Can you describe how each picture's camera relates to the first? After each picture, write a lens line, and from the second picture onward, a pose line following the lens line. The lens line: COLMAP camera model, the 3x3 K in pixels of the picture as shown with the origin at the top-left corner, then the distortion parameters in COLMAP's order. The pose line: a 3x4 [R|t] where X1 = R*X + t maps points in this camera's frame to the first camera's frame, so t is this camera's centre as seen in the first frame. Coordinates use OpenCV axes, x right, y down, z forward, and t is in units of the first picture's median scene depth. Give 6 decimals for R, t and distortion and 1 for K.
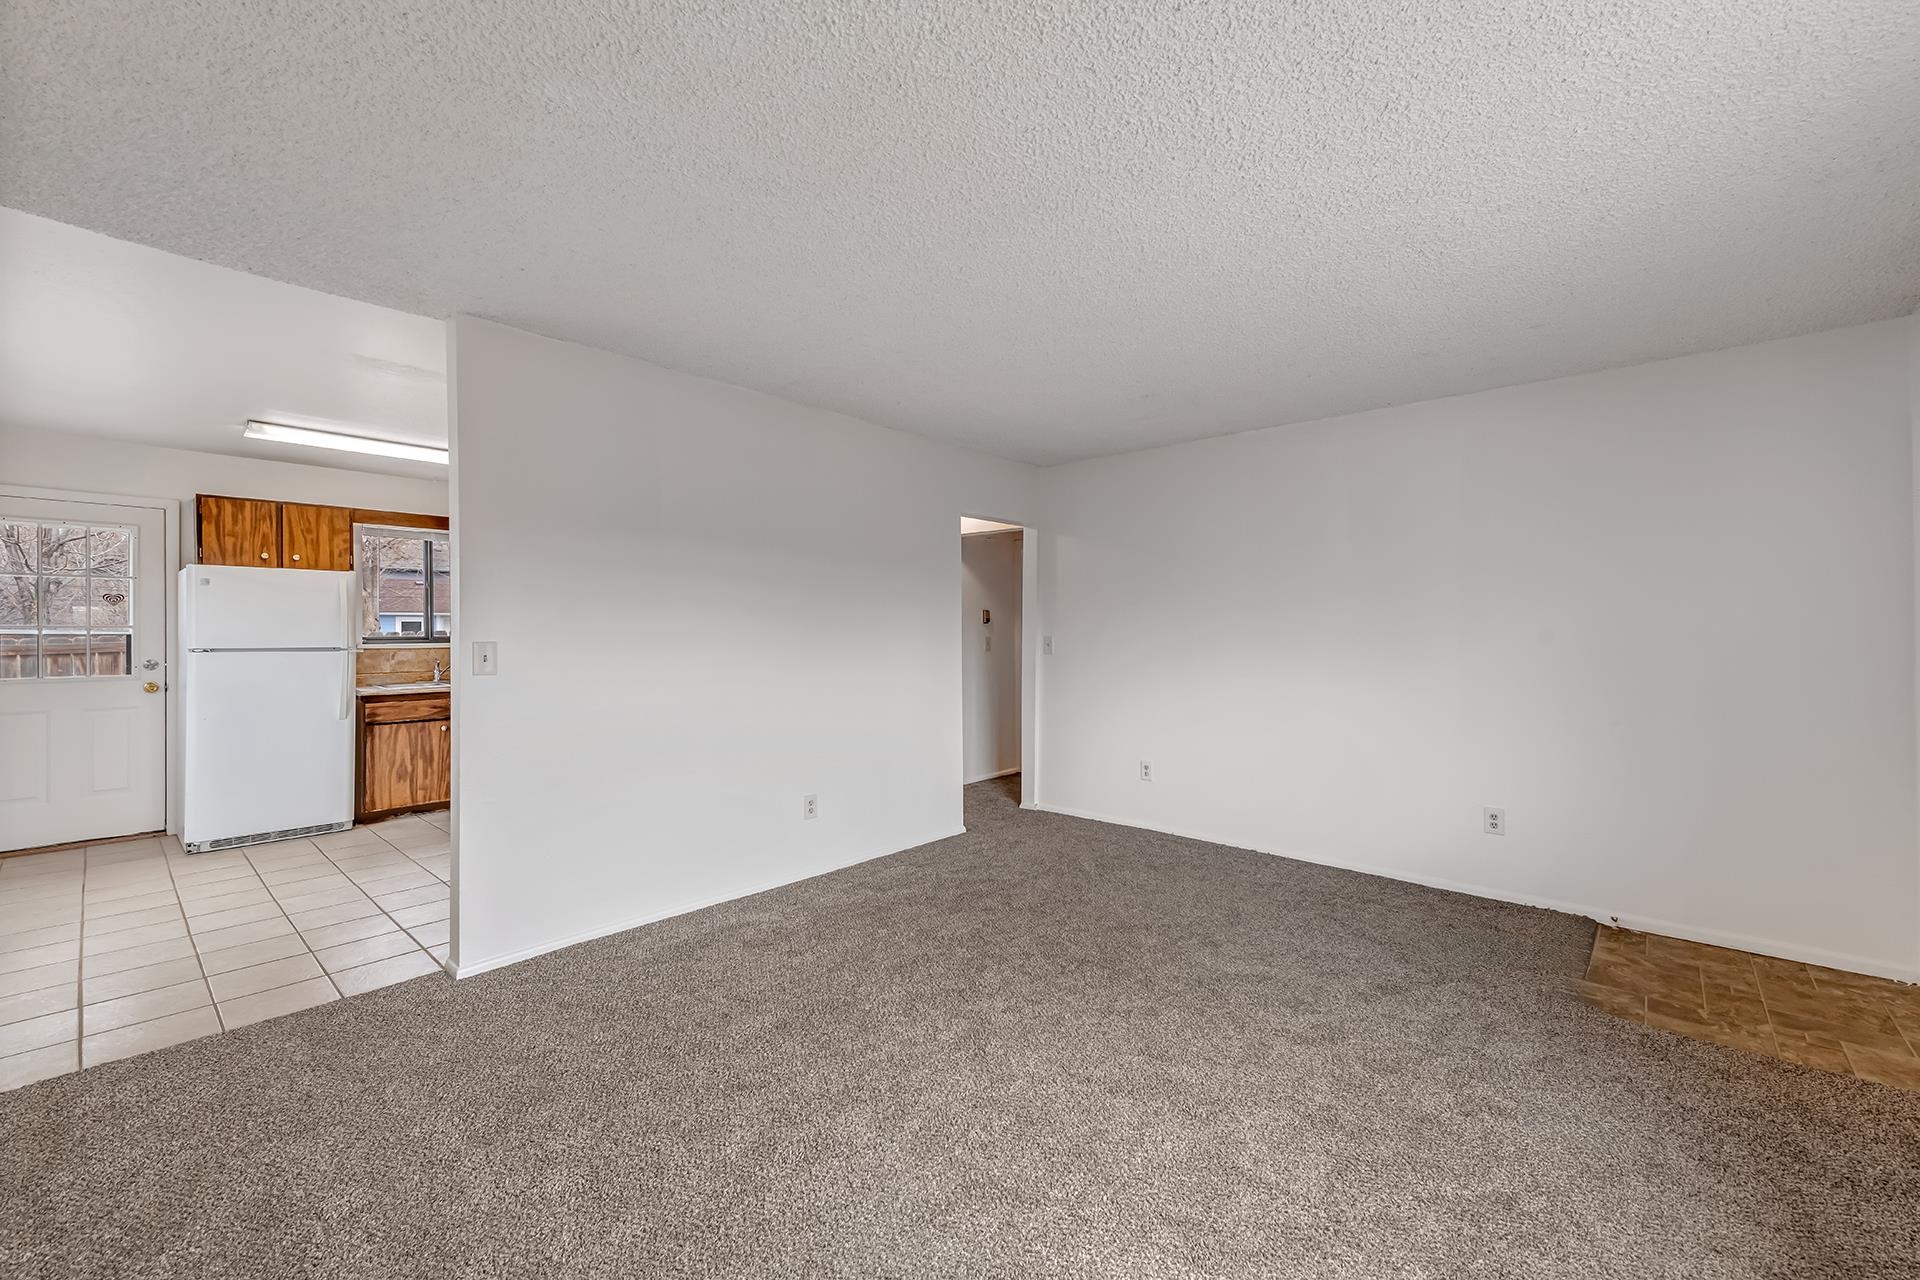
lens RADIAL K [[765.8, 0, 961.8], [0, 765.8, 634.9], [0, 0, 1]] dist [0.014335, -0.002243]
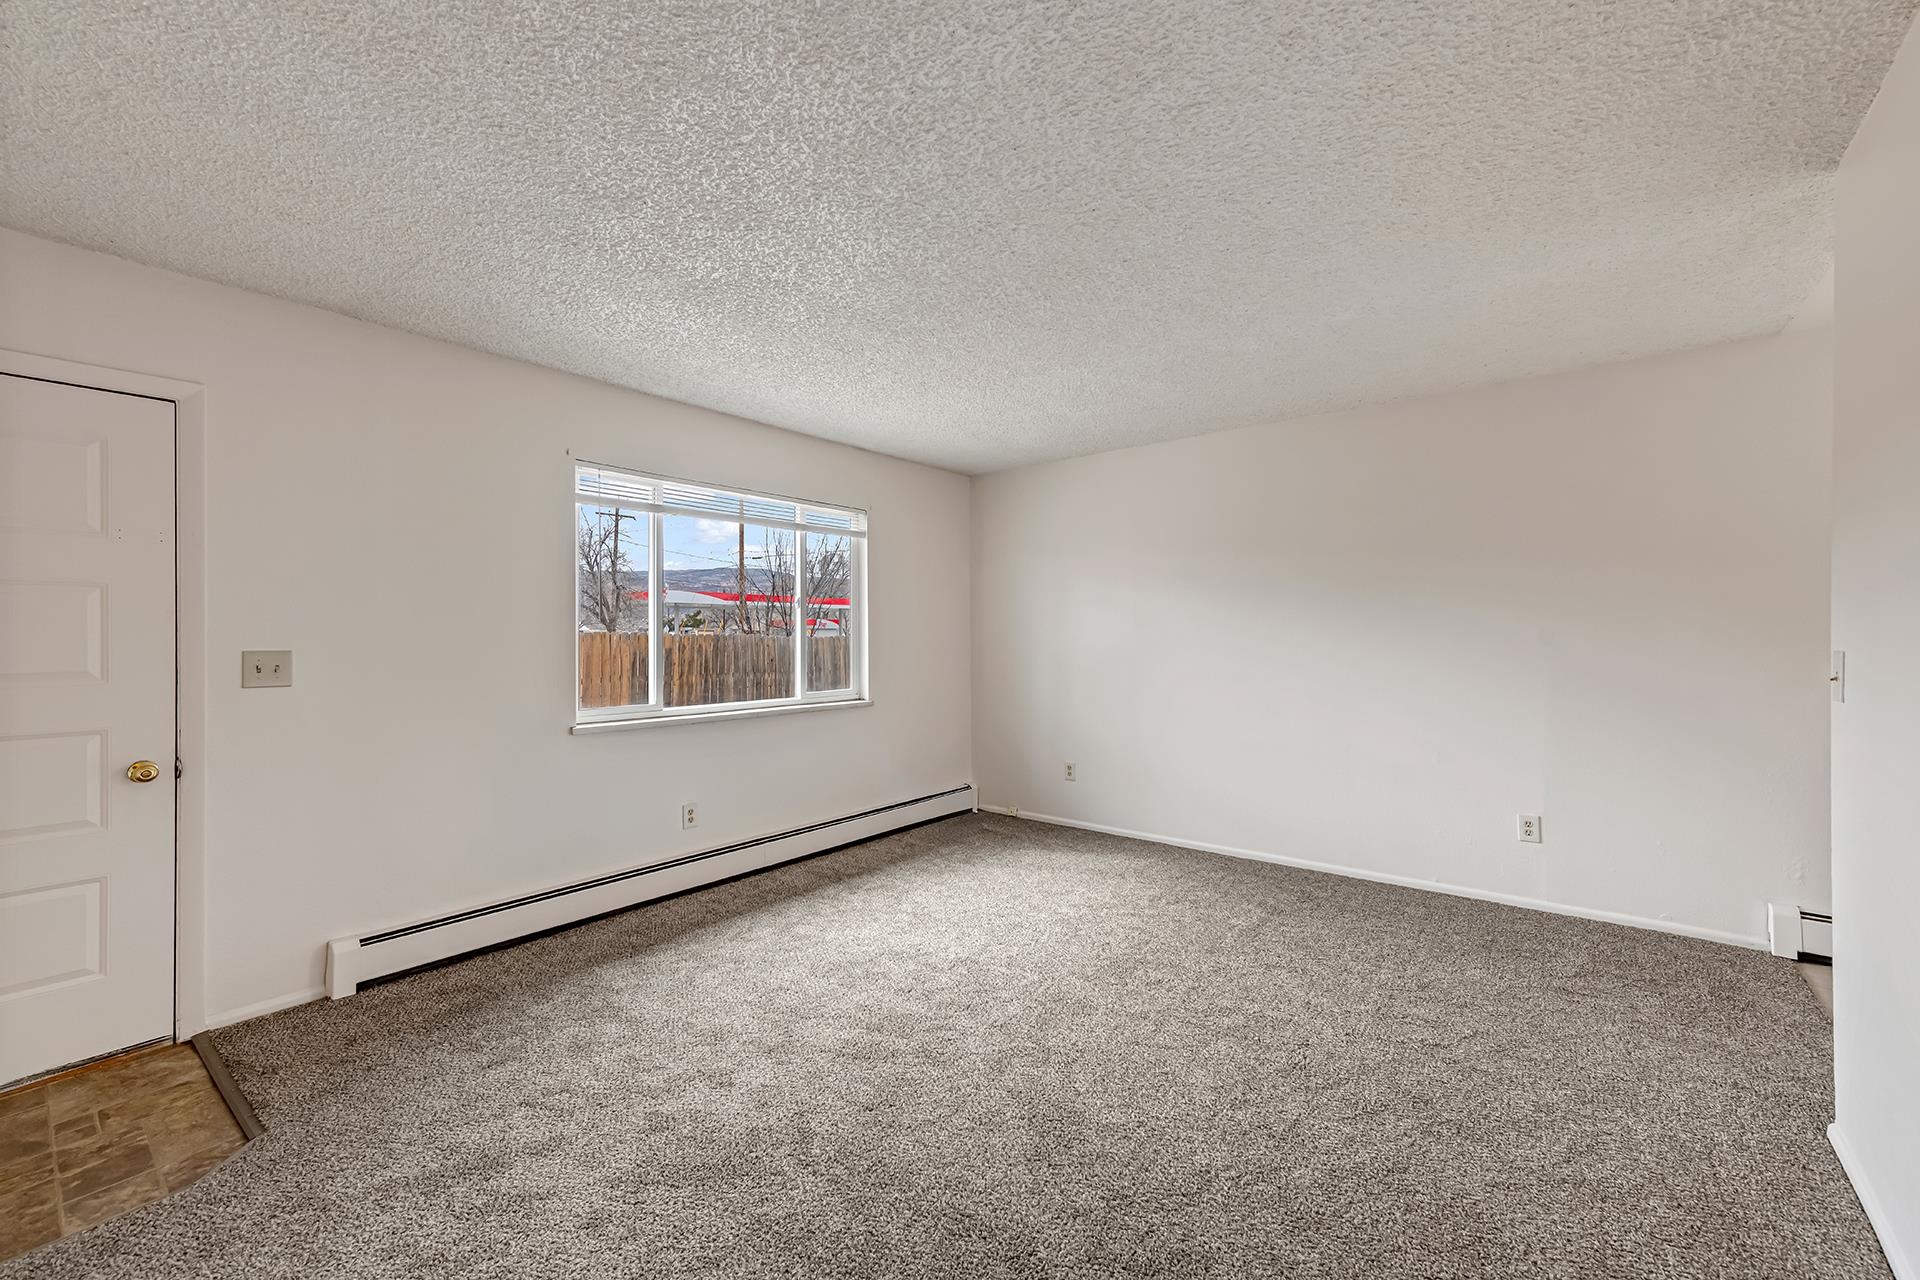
lens RADIAL K [[765.8, 0, 961.8], [0, 765.8, 634.9], [0, 0, 1]] dist [0.014335, -0.002243]
pose [[-0.998374, 0.001768, -0.056969, 0.088838], [0.001597, 0.999994, 0.003039, -0.008087], [0.056974, 0.002944, -0.998371, 0.929732]]
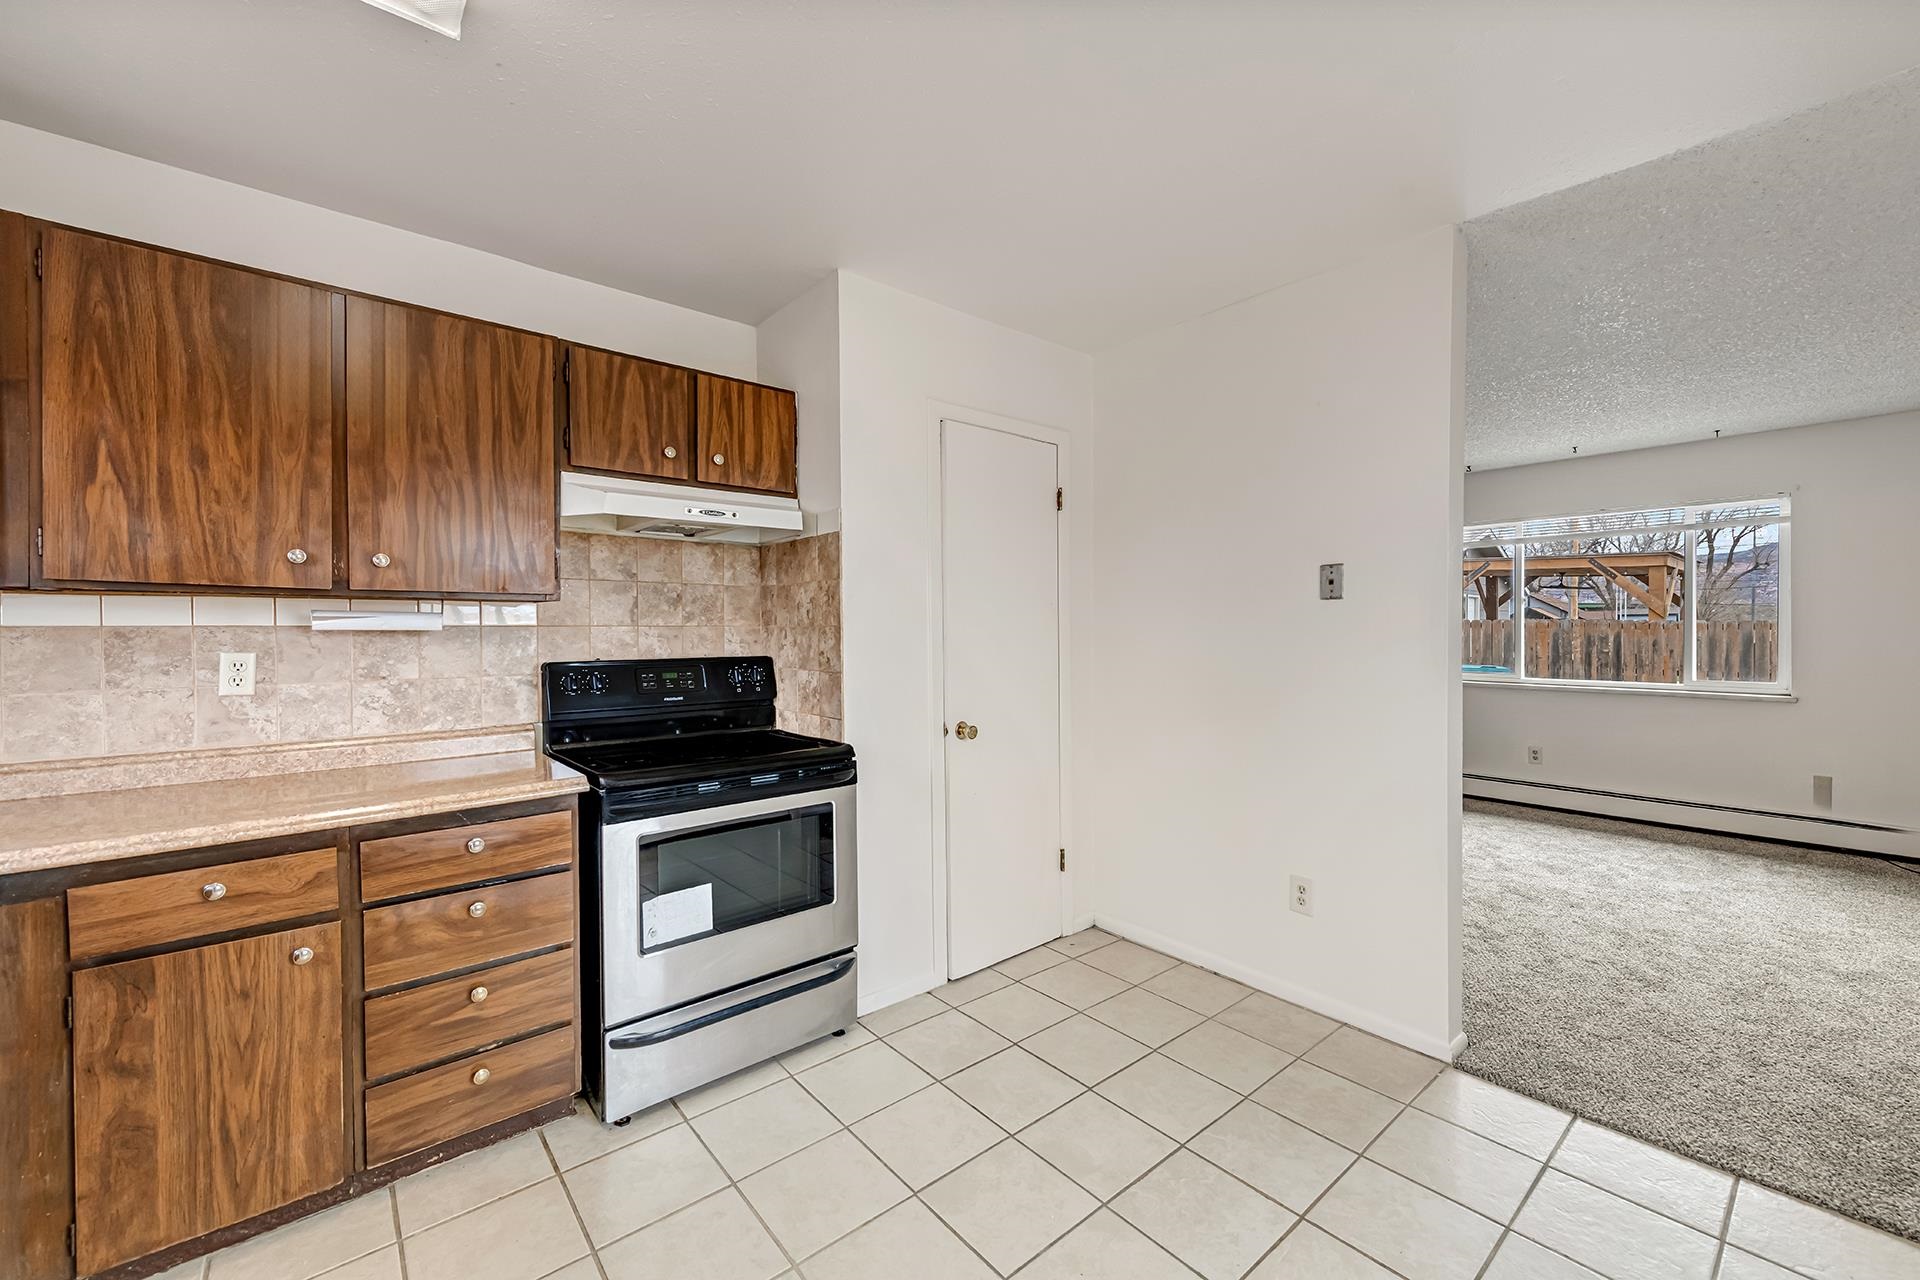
lens RADIAL K [[767.7, 0, 960.0], [0, 767.7, 640.0], [0, 0, 1]] dist [0.002302, -0.000026]
pose [[0.135792, -0.013944, 0.990639, -0.879886], [0.005398, 0.999897, 0.013334, -0.005069], [-0.990723, 0.003537, 0.135854, 0.808734]]
